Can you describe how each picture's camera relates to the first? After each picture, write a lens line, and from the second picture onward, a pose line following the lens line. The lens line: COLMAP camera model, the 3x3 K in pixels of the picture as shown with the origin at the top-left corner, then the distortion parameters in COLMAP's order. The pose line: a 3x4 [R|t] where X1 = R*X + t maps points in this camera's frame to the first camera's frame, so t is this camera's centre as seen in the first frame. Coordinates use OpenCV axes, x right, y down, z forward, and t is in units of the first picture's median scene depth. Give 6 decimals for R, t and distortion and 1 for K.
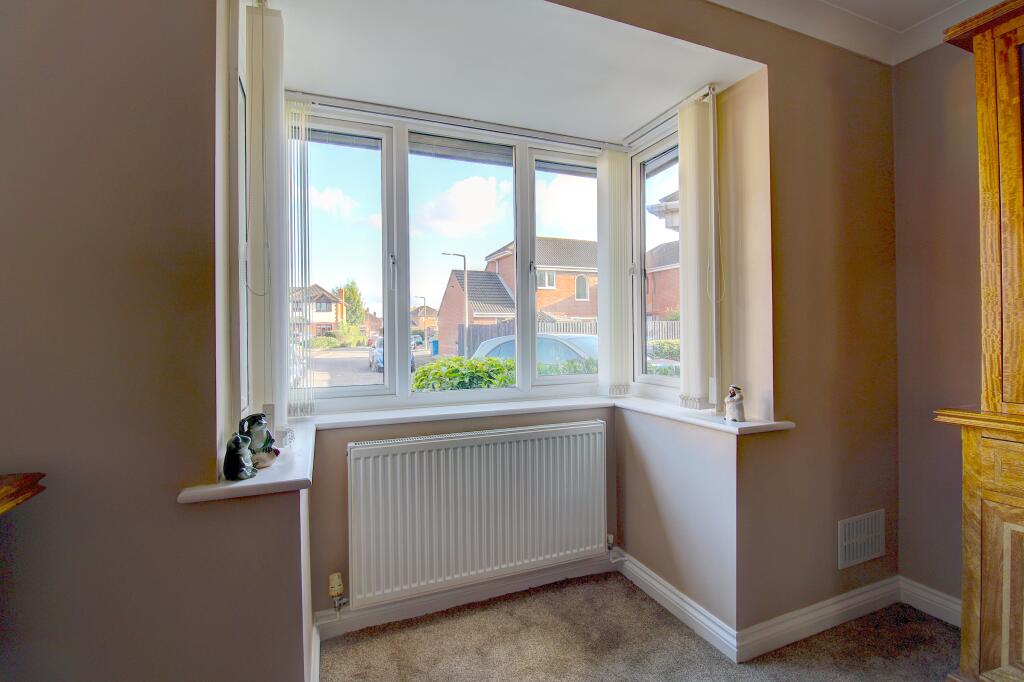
lens RADIAL K [[482.8, 0, 522.5], [0, 482.8, 331.9], [0, 0, 1]] dist [-0.002444, -0.009235]
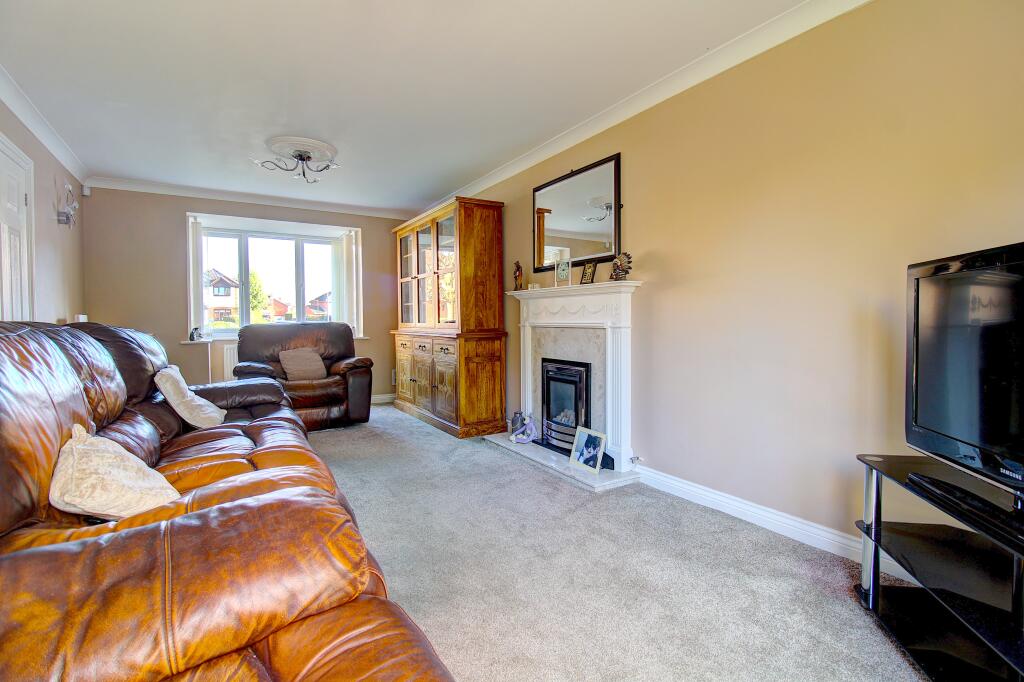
lens RADIAL K [[482.8, 0, 522.5], [0, 482.8, 331.9], [0, 0, 1]] dist [-0.002444, -0.009235]
pose [[0.986349, 0.001576, 0.164660, 0.047033], [-0.005918, 0.999647, 0.025882, 0.002840], [-0.164561, -0.026503, 0.986011, -0.109250]]
